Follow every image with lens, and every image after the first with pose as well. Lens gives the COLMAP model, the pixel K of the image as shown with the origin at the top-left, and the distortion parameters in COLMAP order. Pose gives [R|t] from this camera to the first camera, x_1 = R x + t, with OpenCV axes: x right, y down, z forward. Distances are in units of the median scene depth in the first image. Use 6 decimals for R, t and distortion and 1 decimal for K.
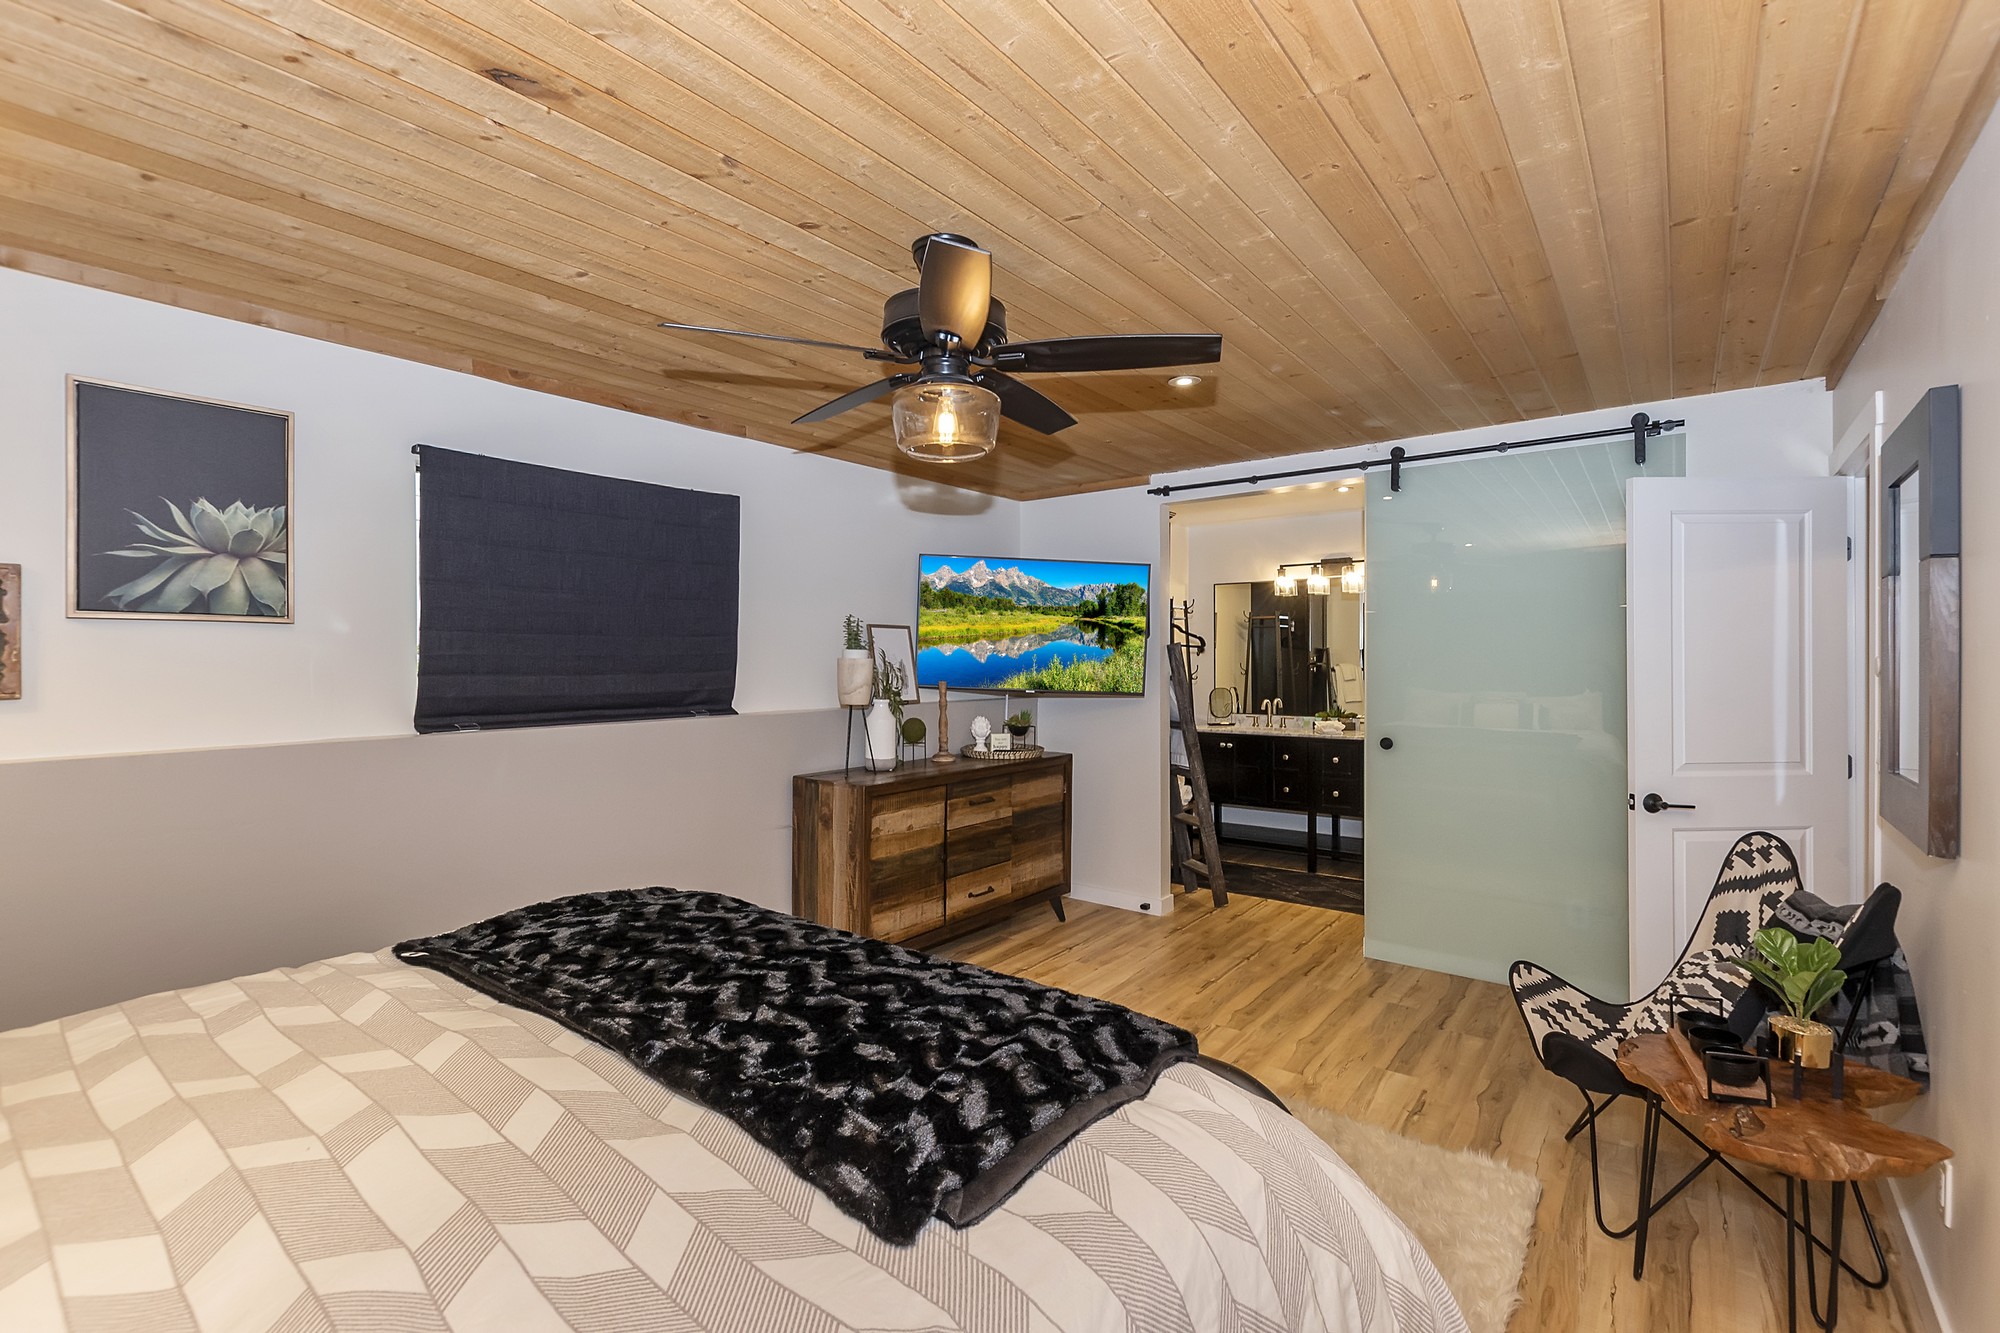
lens RADIAL K [[877.9, 0, 992.4], [0, 877.9, 655.7], [0, 0, 1]] dist [0.001321, 0.000512]
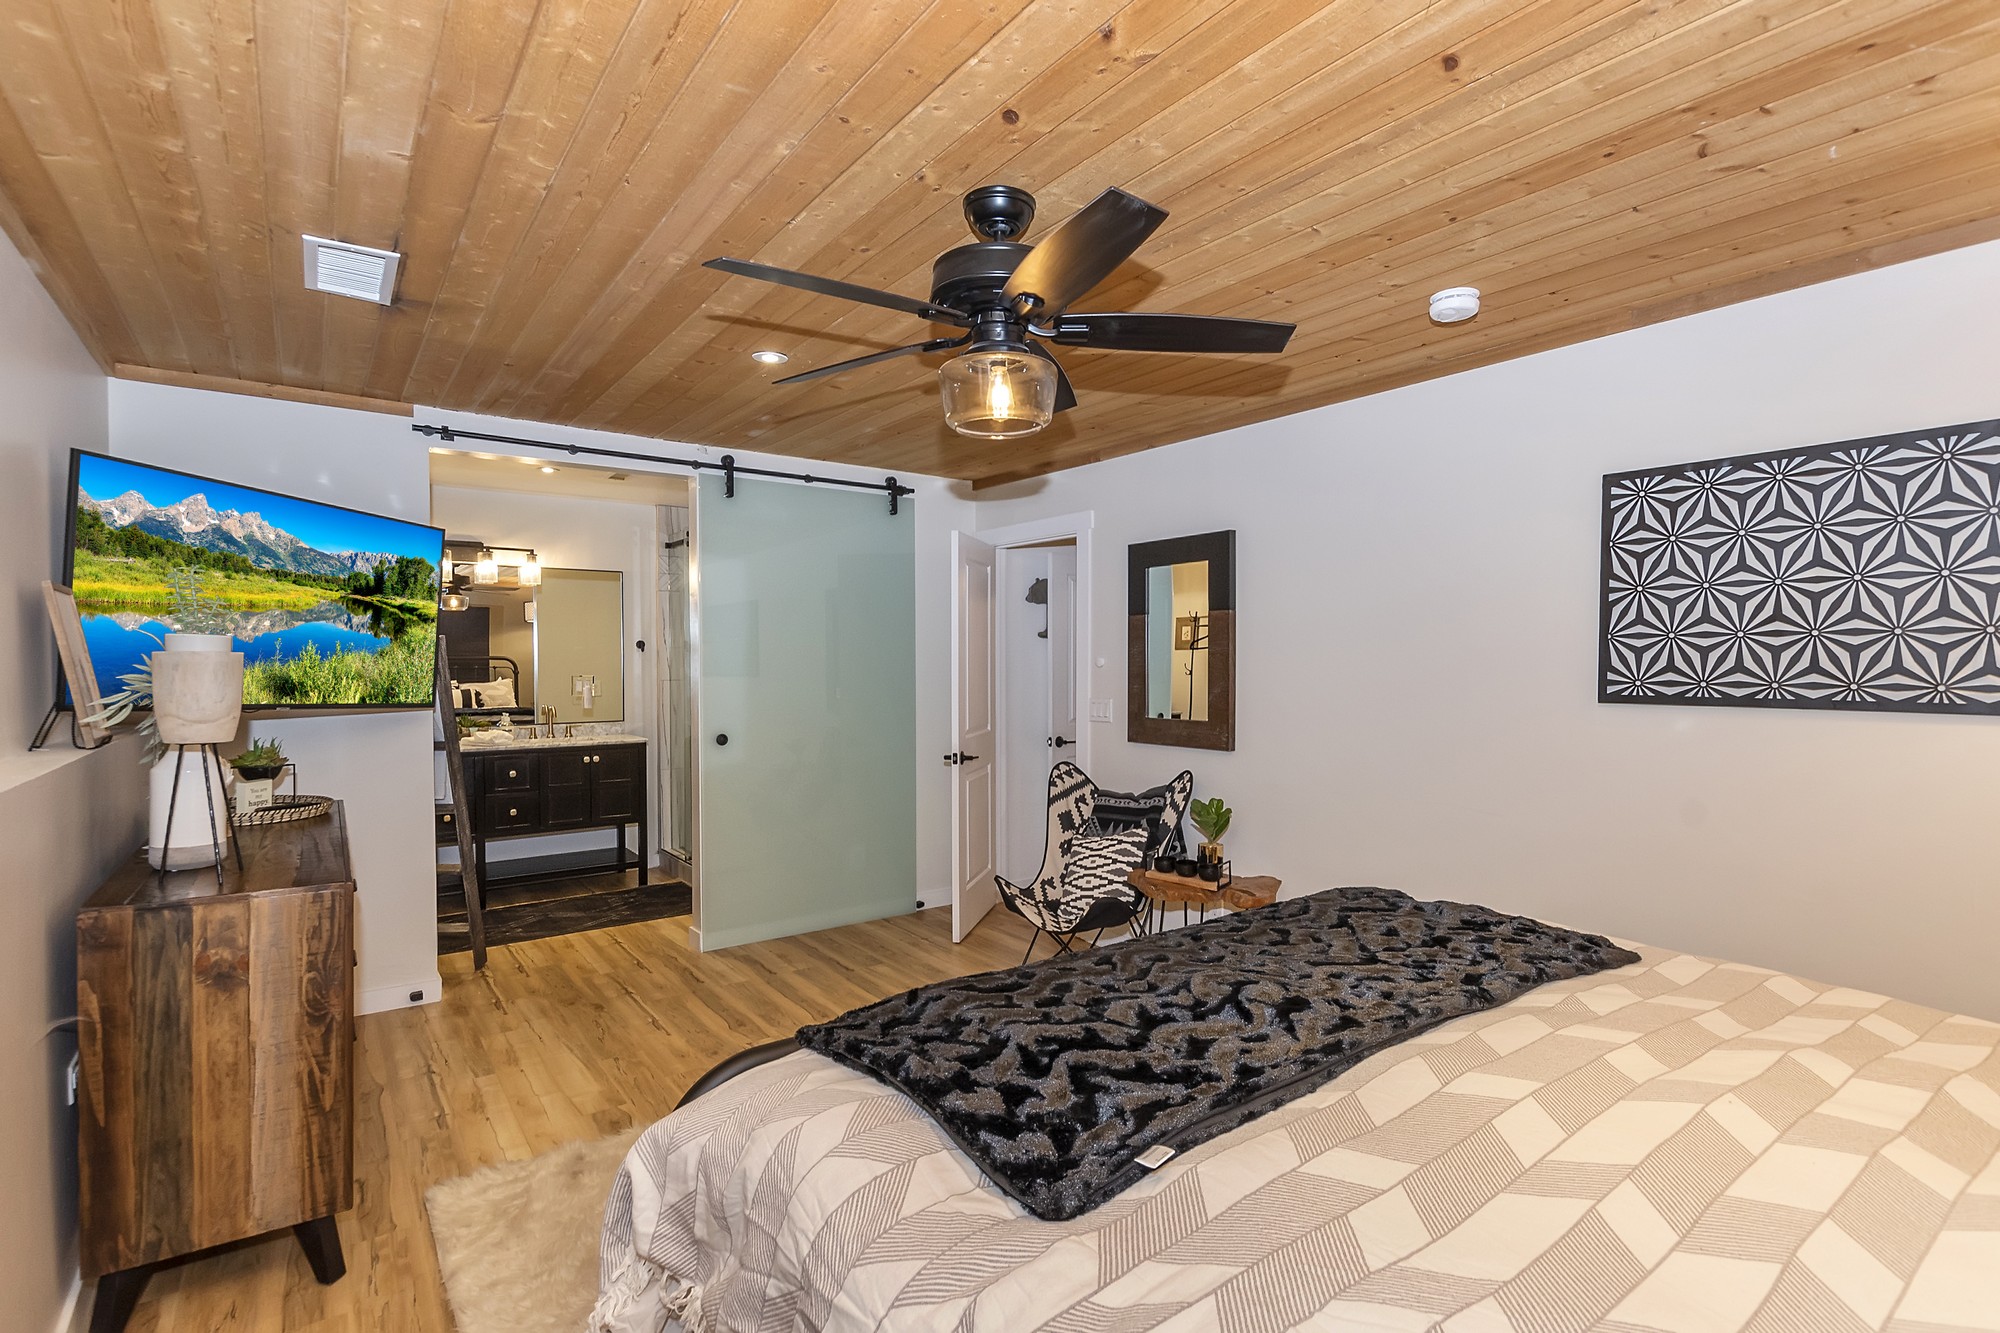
lens RADIAL K [[937.7, 0, 1001.3], [0, 937.7, 672.4], [0, 0, 1]] dist [-0.025341, -0.000931]
pose [[0.259386, -0.010795, 0.965713, -0.507215], [-0.003591, 0.999920, 0.012142, 0.005624], [-0.965767, -0.006617, 0.259327, 0.379965]]
